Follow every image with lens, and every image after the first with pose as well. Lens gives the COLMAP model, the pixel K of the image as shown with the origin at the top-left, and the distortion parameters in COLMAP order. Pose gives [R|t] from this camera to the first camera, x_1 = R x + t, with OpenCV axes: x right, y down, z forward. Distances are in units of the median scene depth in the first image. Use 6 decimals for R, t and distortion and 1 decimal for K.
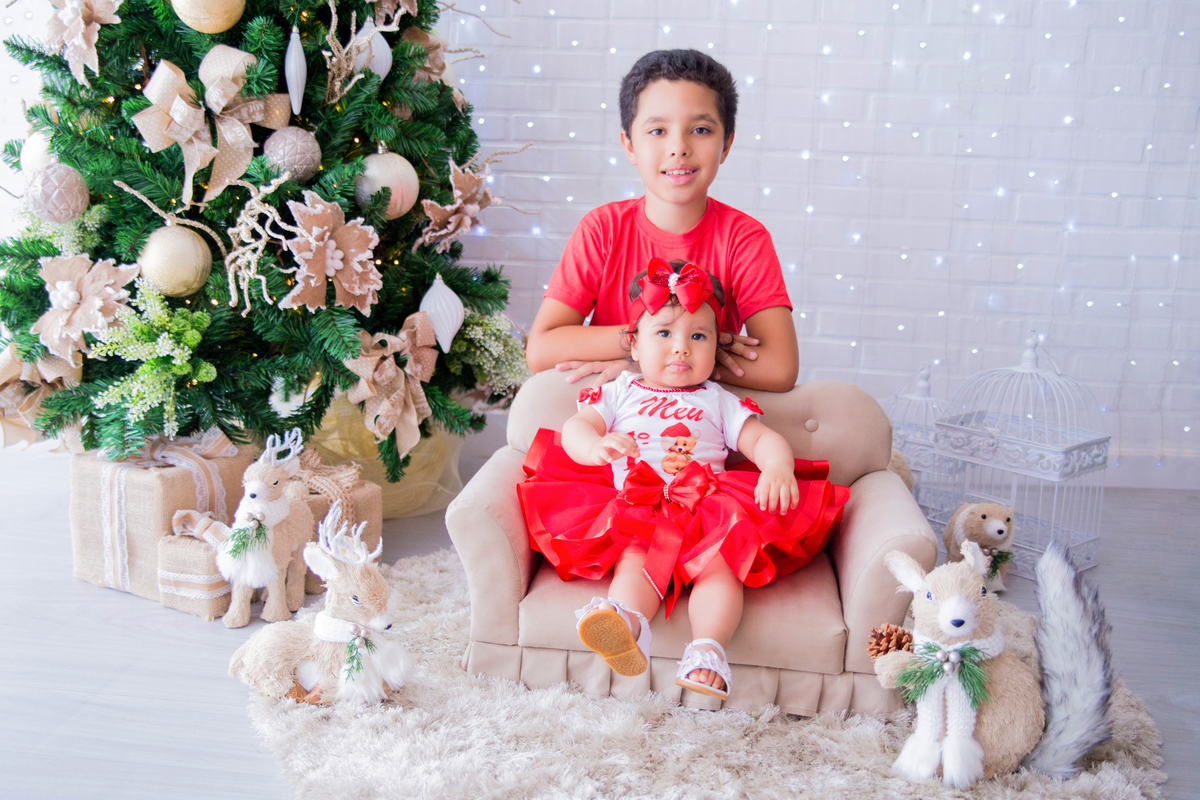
lens RADIAL K [[1189.1, 0, 601.1], [0, 1189.1, 405.5], [0, 0, 1]] dist [-0.003735, 0.000000]
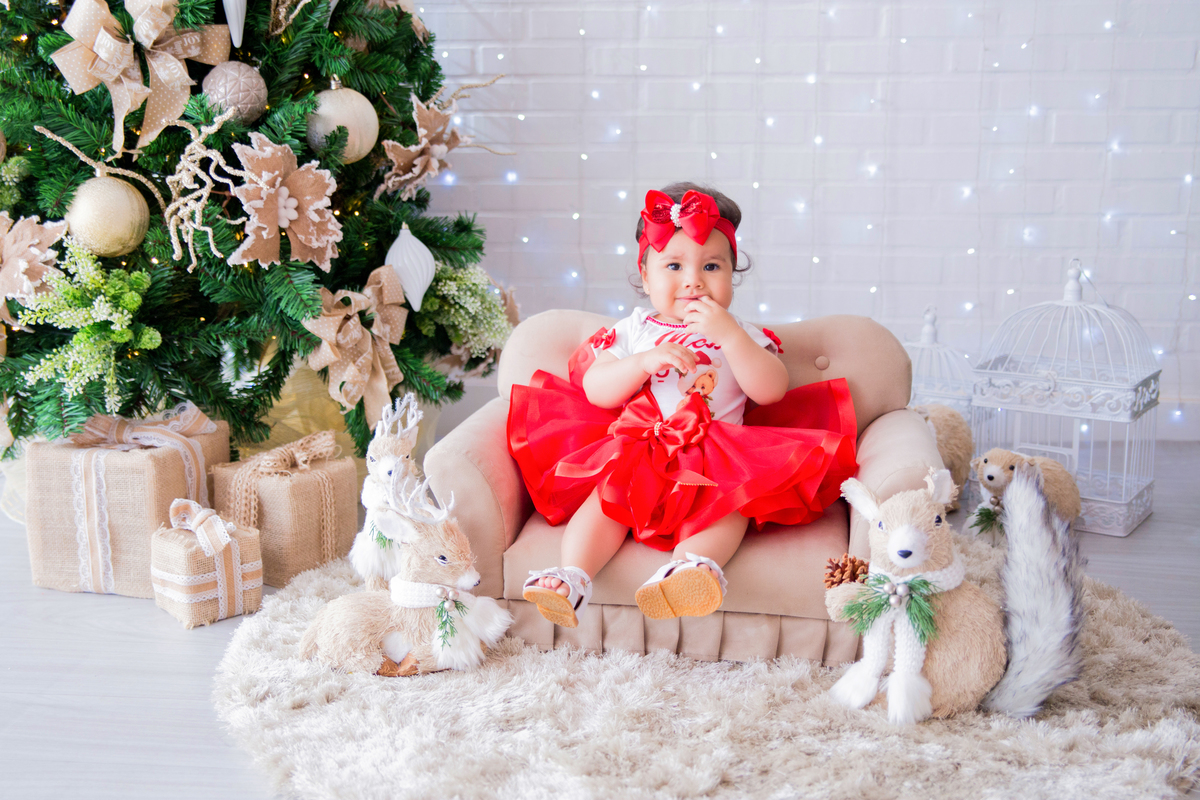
lens RADIAL K [[1376.8, 0, 601.0], [0, 1376.8, 403.5], [0, 0, 1]] dist [0.050649, 0.000000]
pose [[0.999238, -0.038571, 0.005967, -0.000767], [0.038556, 0.999253, 0.002689, 0.029640], [-0.006066, -0.002457, 0.999979, -0.040795]]
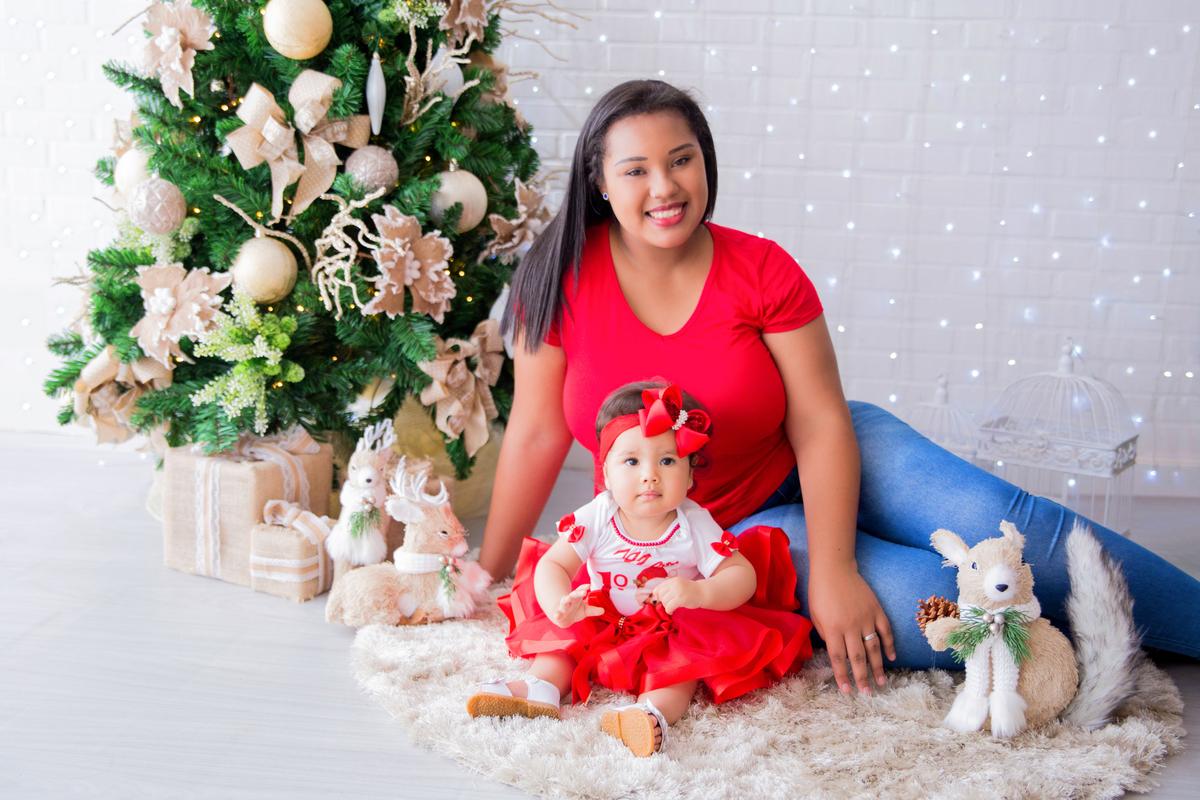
lens RADIAL K [[1294.9, 0, 600.9], [0, 1294.9, 410.4], [0, 0, 1]] dist [0.020737, 0.000000]
pose [[0.999985, 0.003176, -0.004468, -0.048045], [-0.003293, 0.999644, -0.026496, 0.034596], [0.004382, 0.026510, 0.999639, -0.163760]]
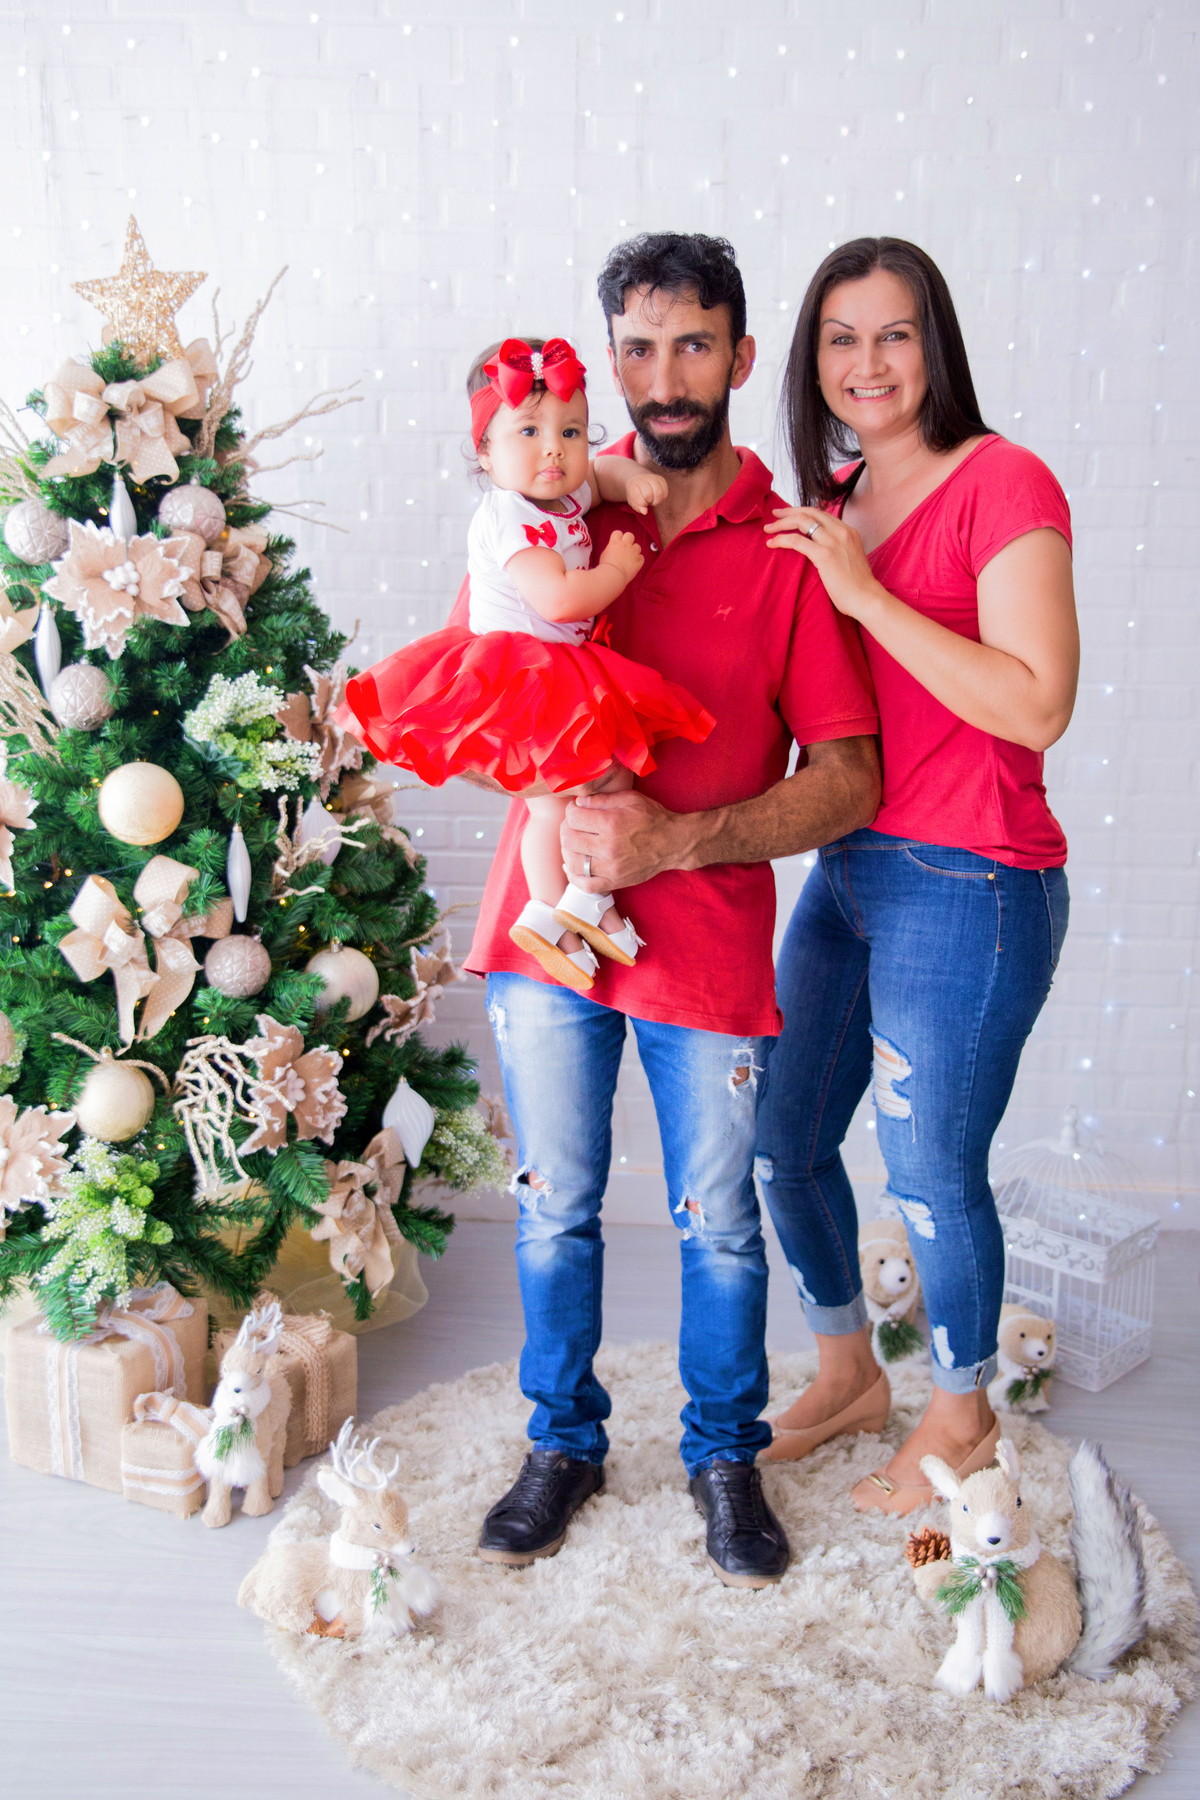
lens RADIAL K [[1783.7, 0, 597.3], [0, 1783.7, 905.5], [0, 0, 1]] dist [-0.003735, 0.000000]
pose [[0.997004, -0.037448, 0.067679, -0.083937], [0.035478, 0.998918, 0.030084, -0.290412], [-0.068733, -0.027592, 0.997253, -0.334299]]
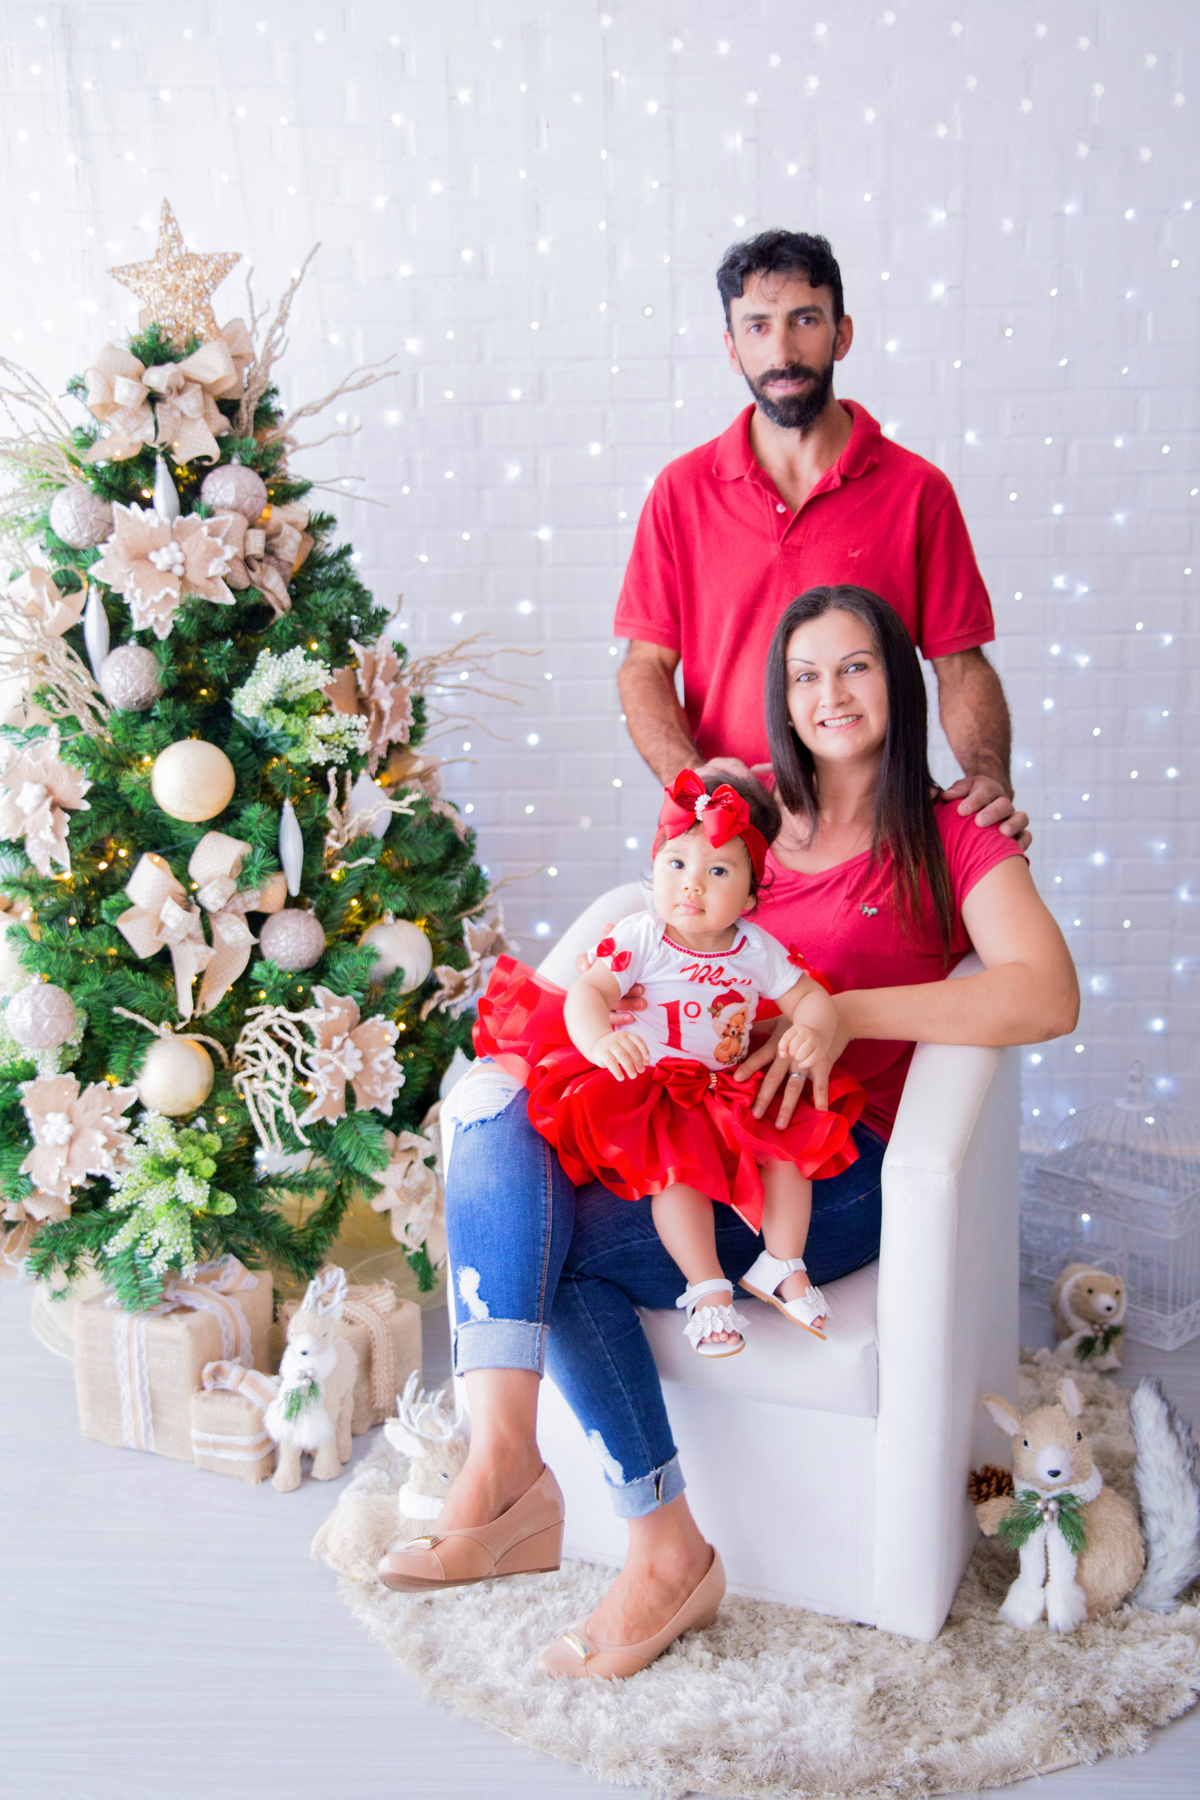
lens RADIAL K [[1942.3, 0, 600.8], [0, 1942.3, 911.0], [0, 0, 1]] dist [0.020737, 0.000000]
pose [[0.997220, -0.066940, 0.032731, -0.077943], [0.066140, 0.997499, 0.024940, -0.257405], [-0.034318, -0.022706, 0.999153, -0.459101]]
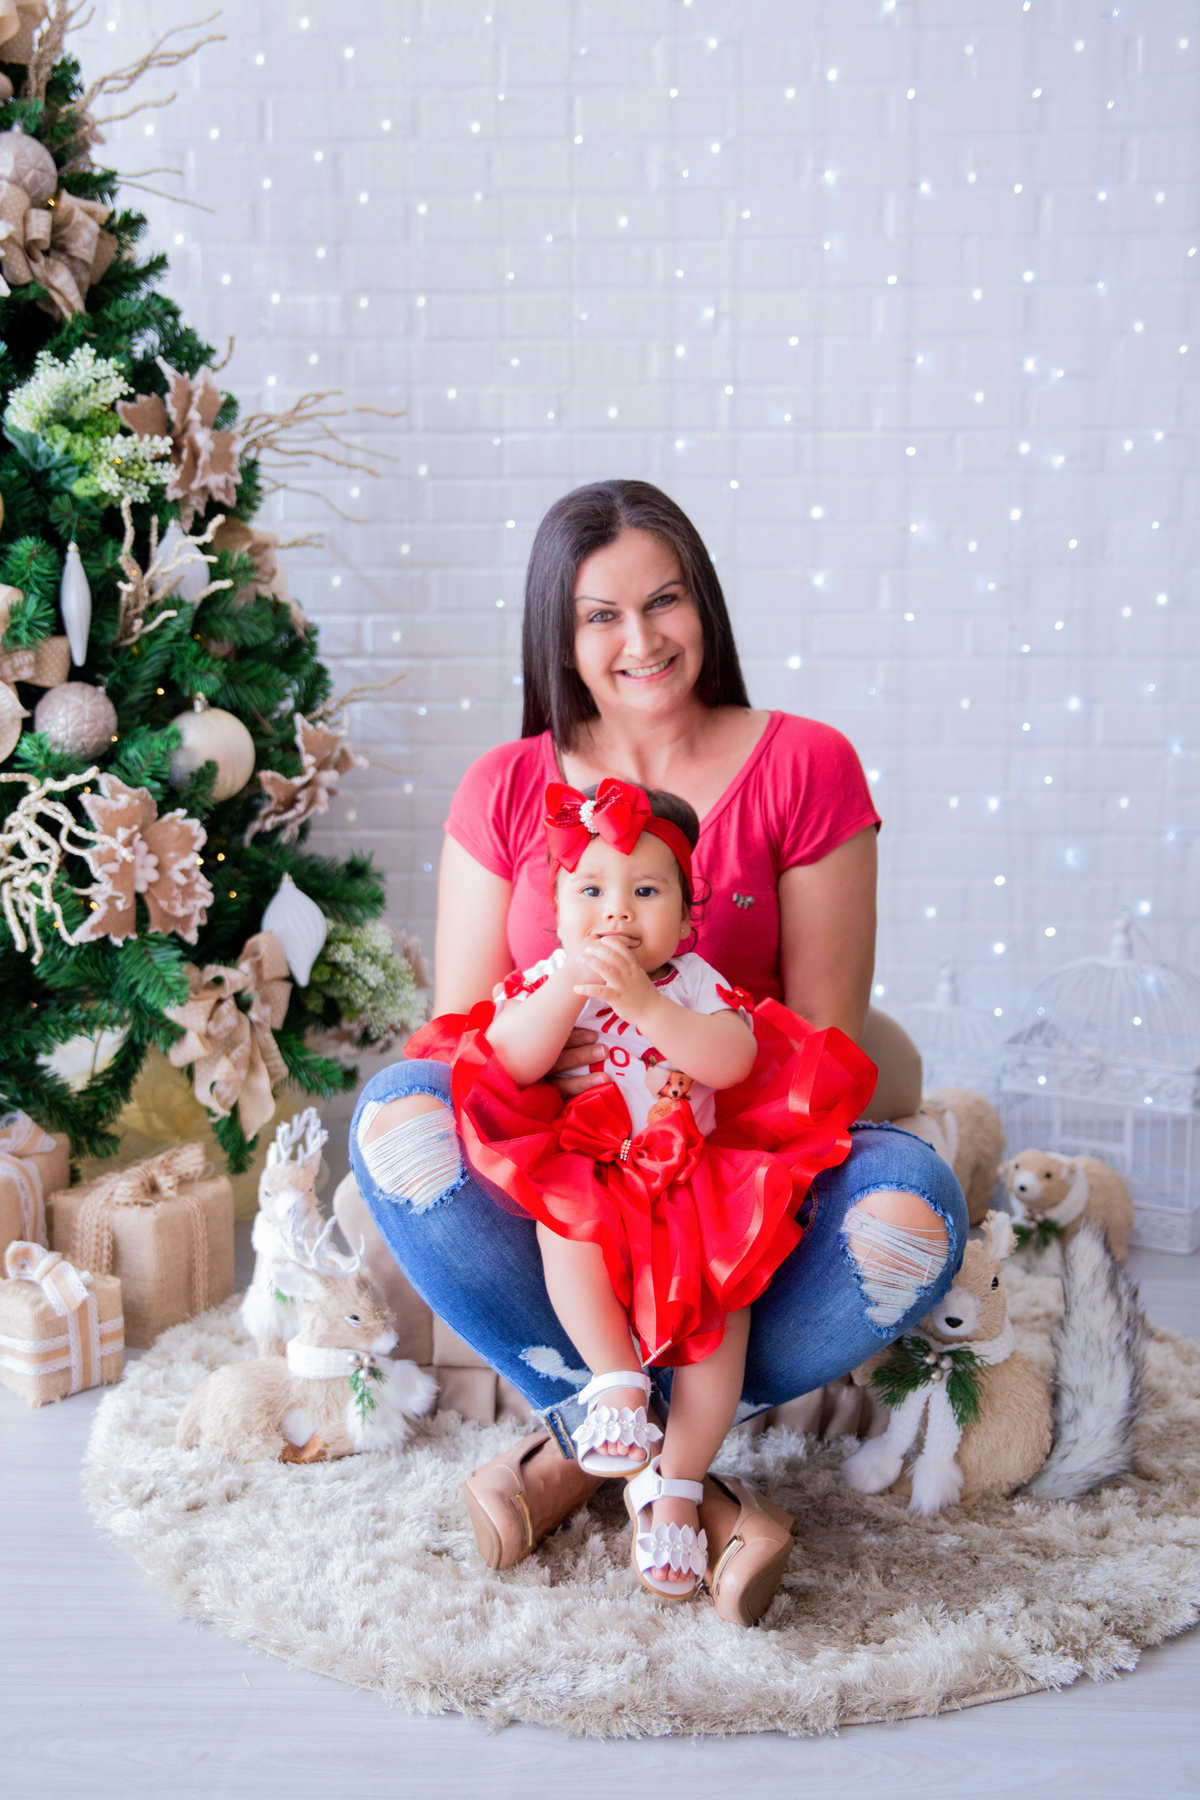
lens RADIAL K [[2065.2, 0, 599.6], [0, 2065.2, 924.1], [0, 0, 1]] dist [0.050649, 0.000000]
pose [[0.996941, -0.049360, 0.060600, -0.029360], [0.050850, 0.998435, -0.023288, -0.046257], [-0.059355, 0.026298, 0.997890, -0.254186]]
